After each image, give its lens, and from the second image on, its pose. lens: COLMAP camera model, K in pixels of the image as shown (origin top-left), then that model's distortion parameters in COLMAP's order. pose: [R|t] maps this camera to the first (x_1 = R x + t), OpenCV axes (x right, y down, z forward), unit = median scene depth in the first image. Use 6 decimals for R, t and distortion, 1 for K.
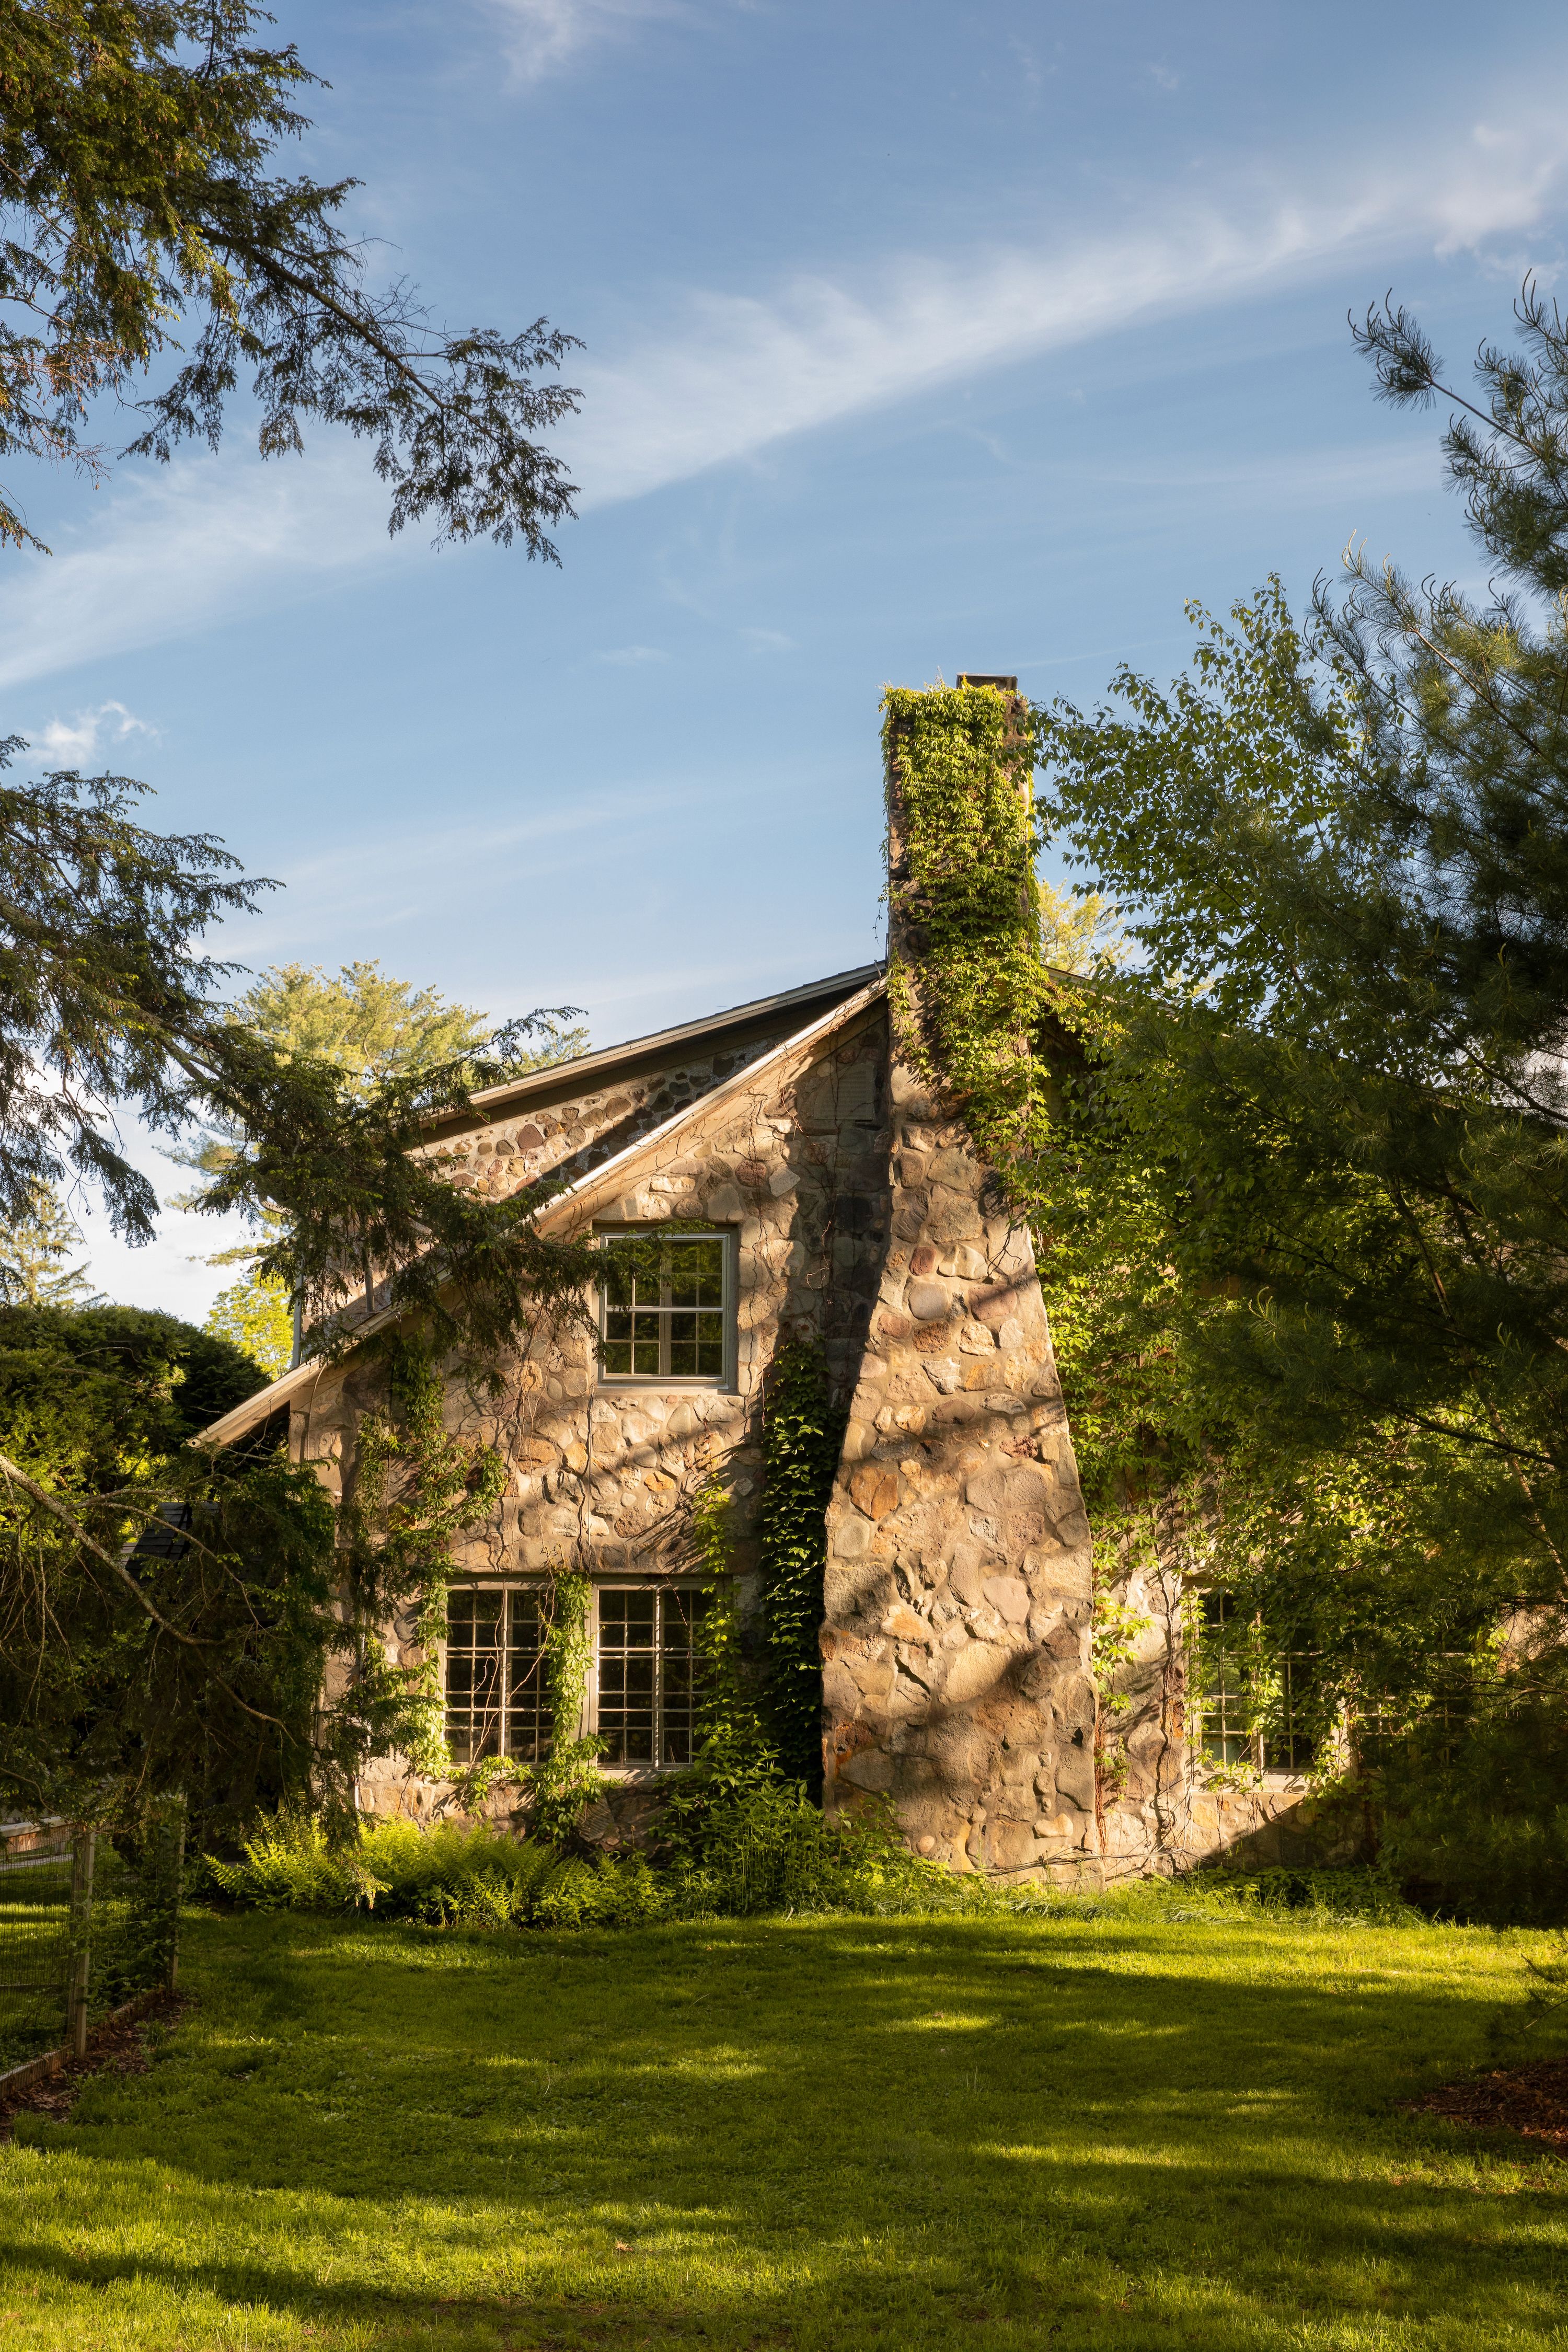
lens RADIAL K [[3131.3, 0, 784.0], [0, 3131.3, 1176.0], [0, 0, 1]] dist [0.077320, 0.018534]
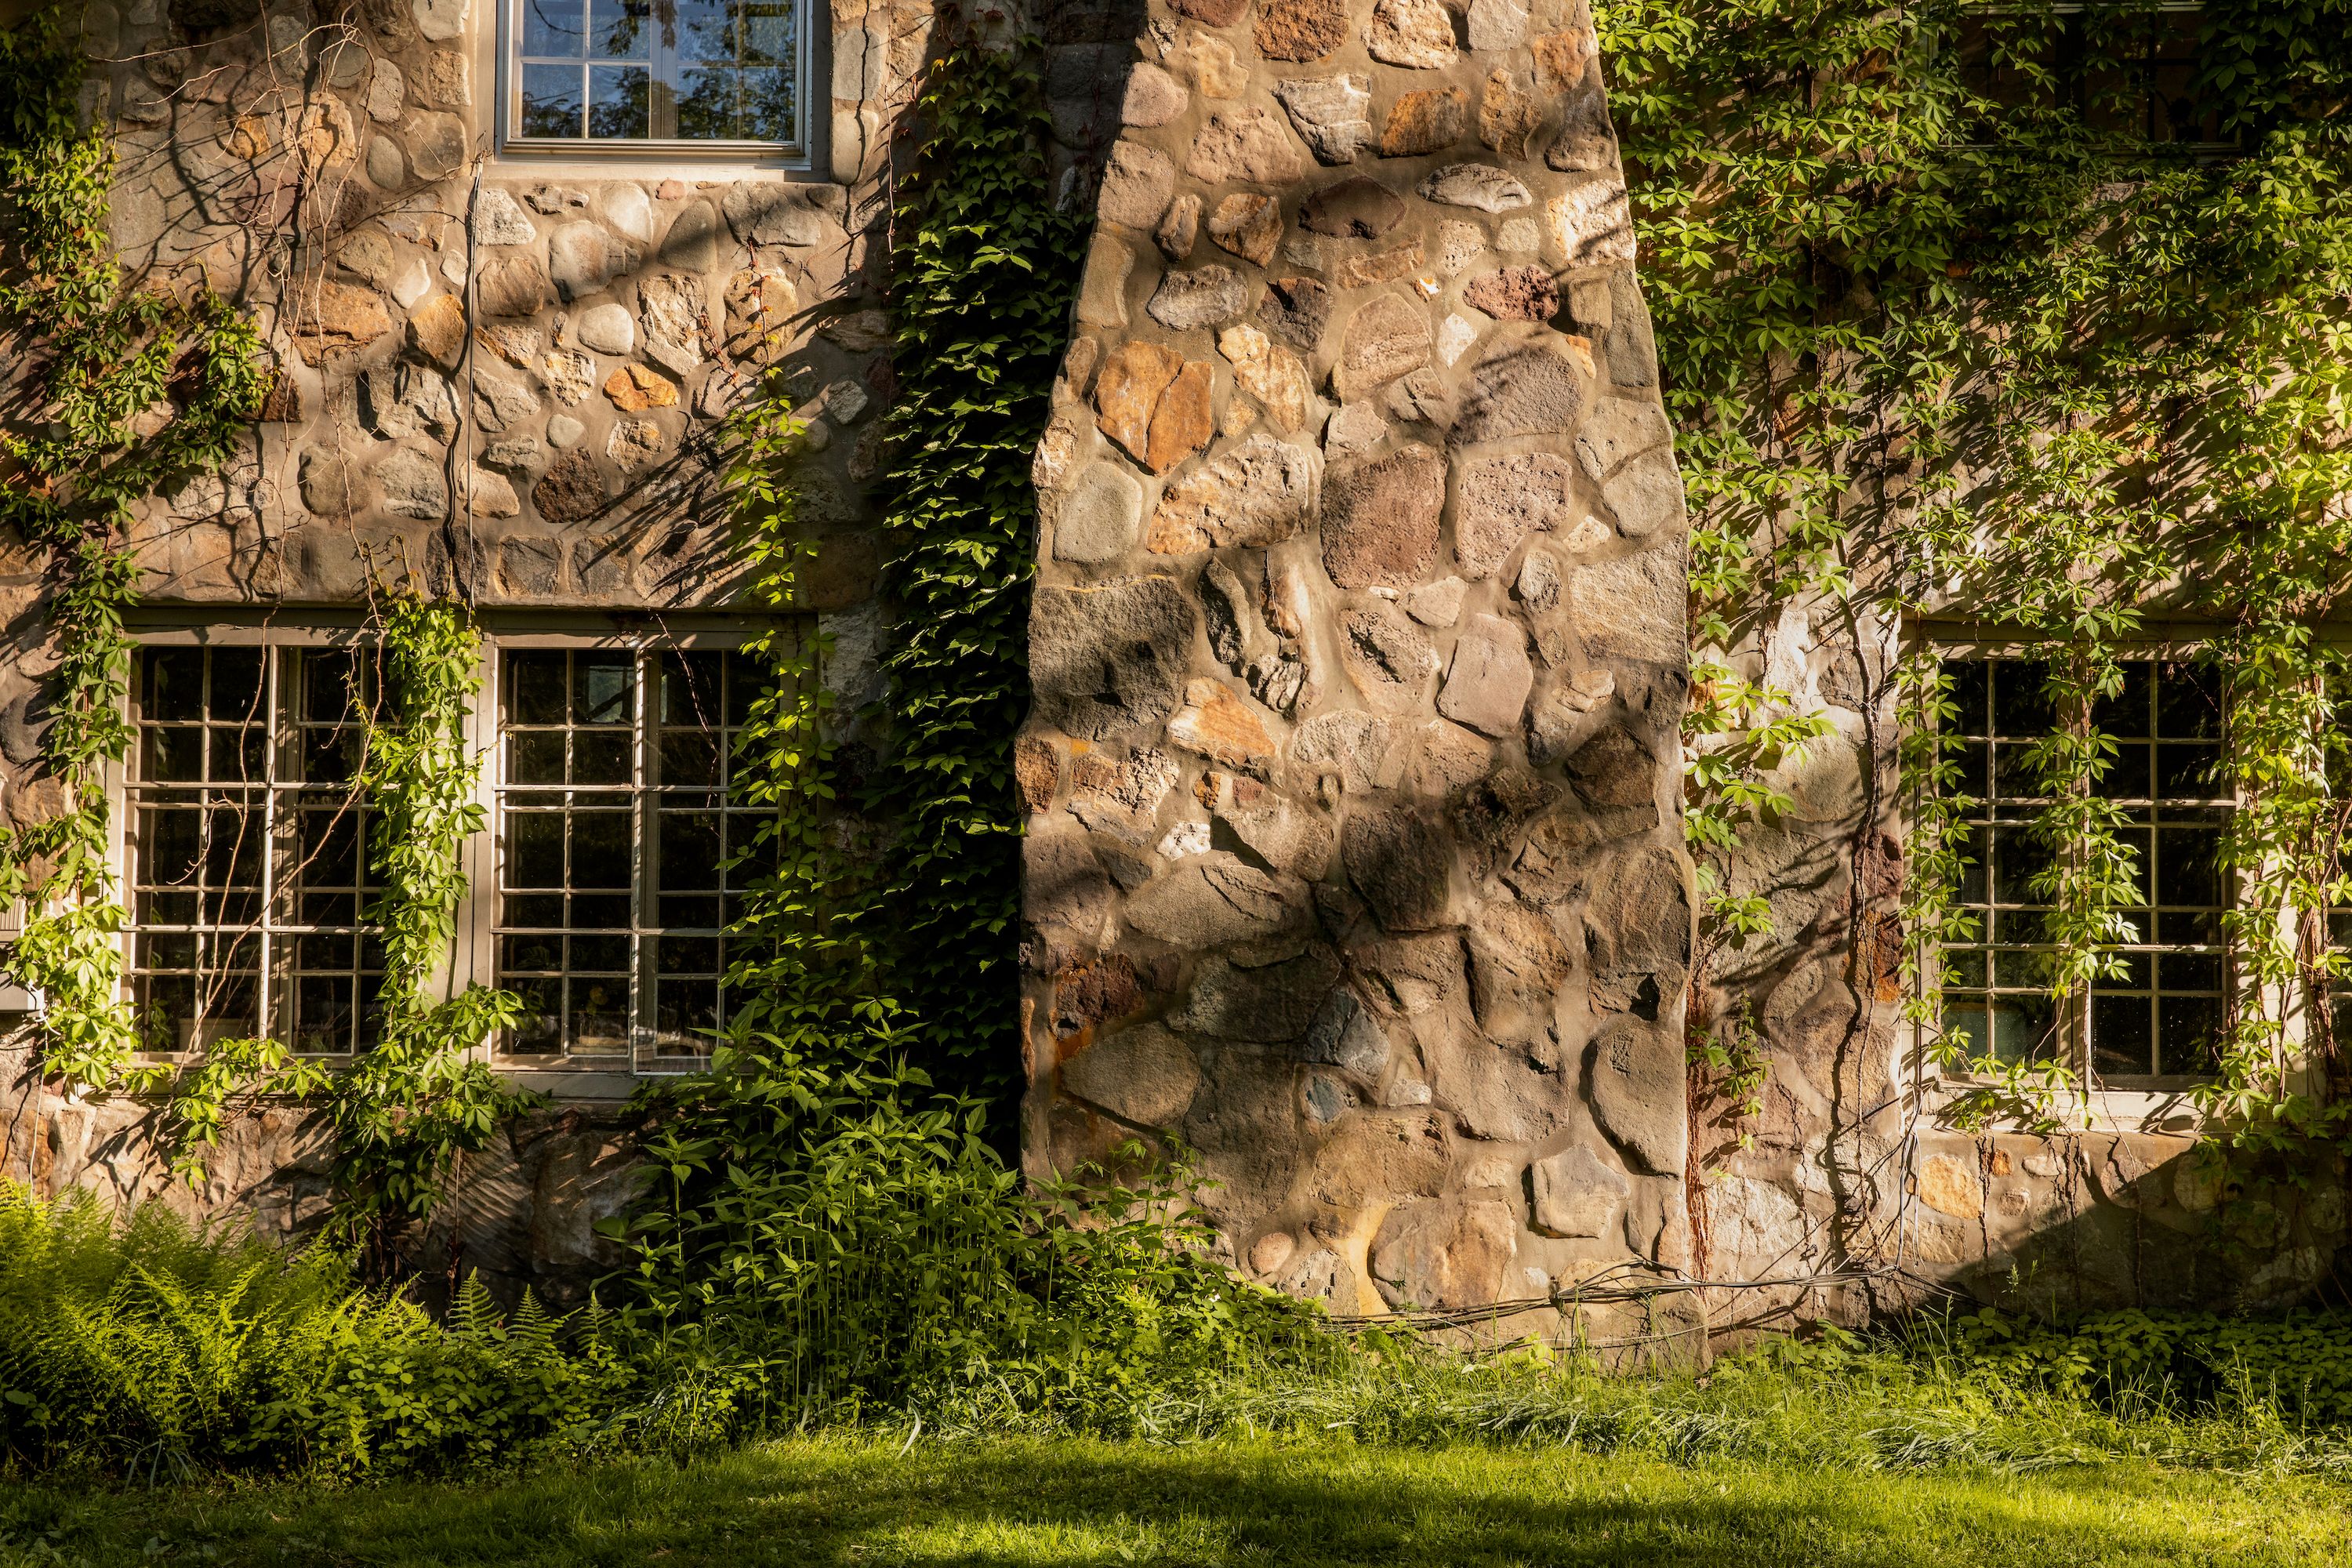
lens RADIAL K [[3540.3, 0, 1176.0], [0, 3540.3, 784.0], [0, 0, 1]] dist [0.116643, -0.051635]
pose [[0.999975, 0.004891, -0.005031, 0.033935], [-0.004323, 0.994214, 0.107333, 0.100008], [0.005527, -0.107308, 0.994210, 0.534488]]
